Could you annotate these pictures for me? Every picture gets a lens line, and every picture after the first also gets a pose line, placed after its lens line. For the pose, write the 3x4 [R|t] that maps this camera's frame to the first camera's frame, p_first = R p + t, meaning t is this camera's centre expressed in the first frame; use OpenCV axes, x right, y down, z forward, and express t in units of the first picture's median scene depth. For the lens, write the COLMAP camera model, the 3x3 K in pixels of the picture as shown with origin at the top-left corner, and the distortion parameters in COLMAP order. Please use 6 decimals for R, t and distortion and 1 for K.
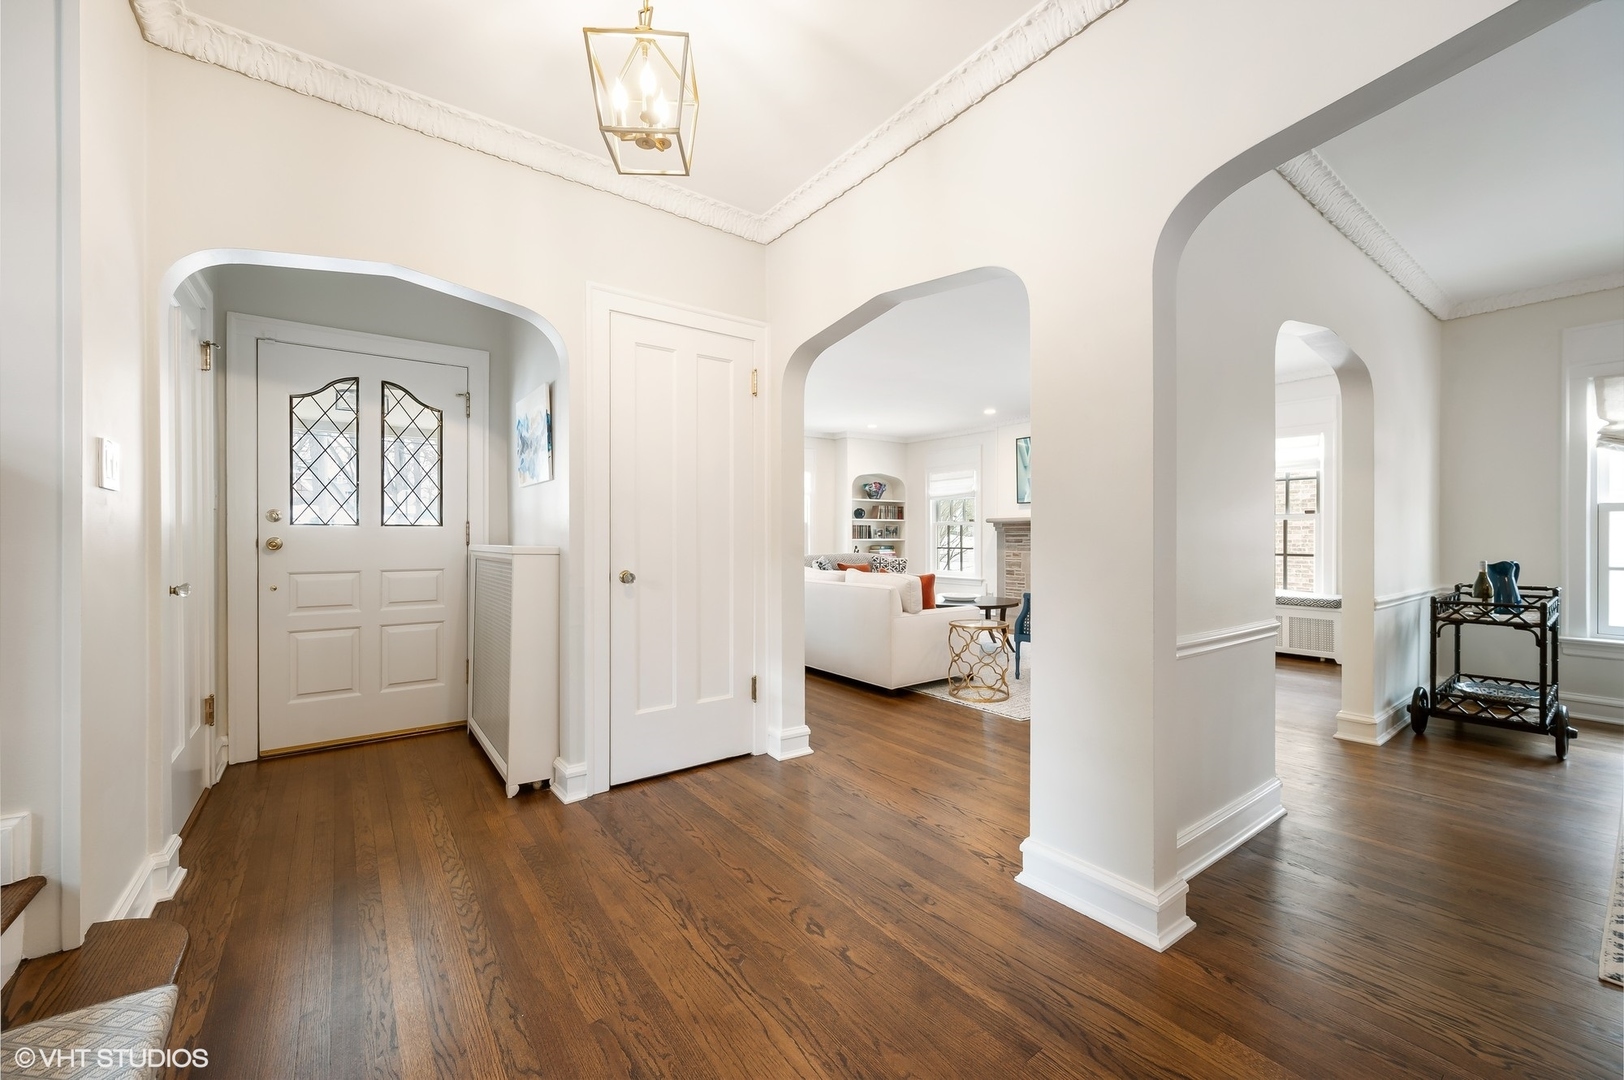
lens RADIAL K [[642.5, 0, 809.6], [0, 642.5, 537.7], [0, 0, 1]] dist [-0.005605, 0.001632]
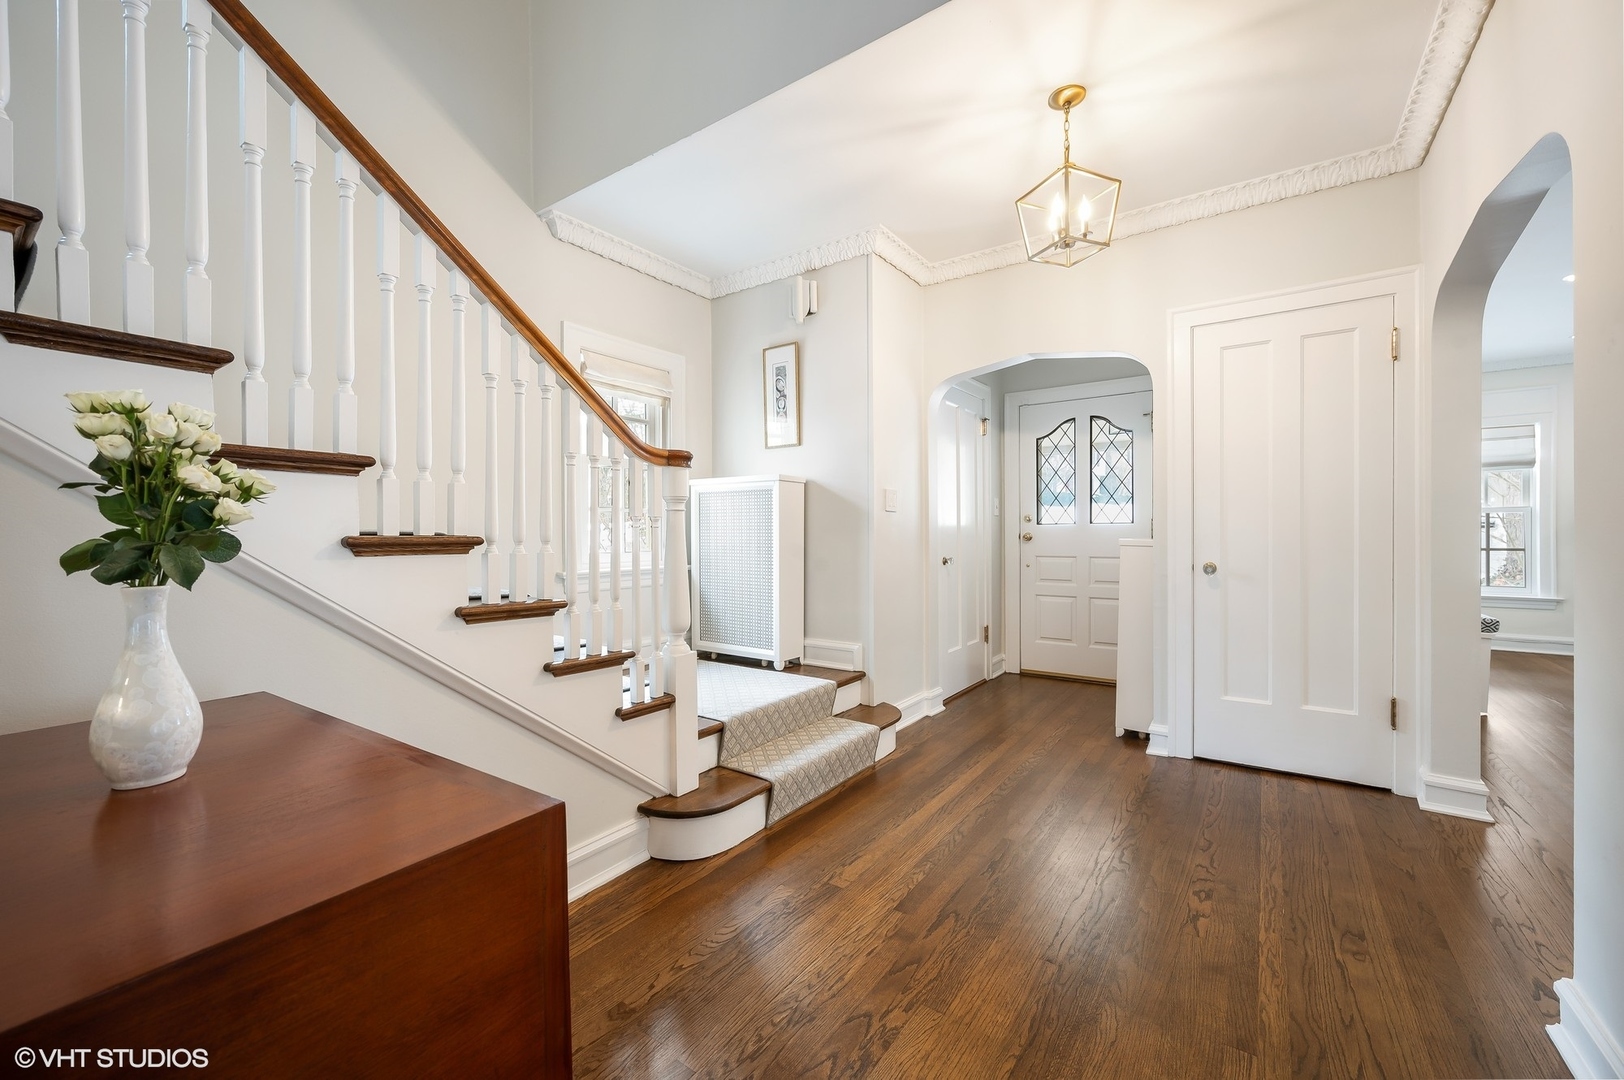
lens RADIAL K [[642.5, 0, 814.3], [0, 642.5, 537.6], [0, 0, 1]] dist [-0.005605, 0.001632]
pose [[0.311733, 0.005409, -0.950154, 0.515391], [-0.001452, 0.999985, 0.005216, 0.005088], [0.950169, -0.000246, 0.311736, 0.031983]]
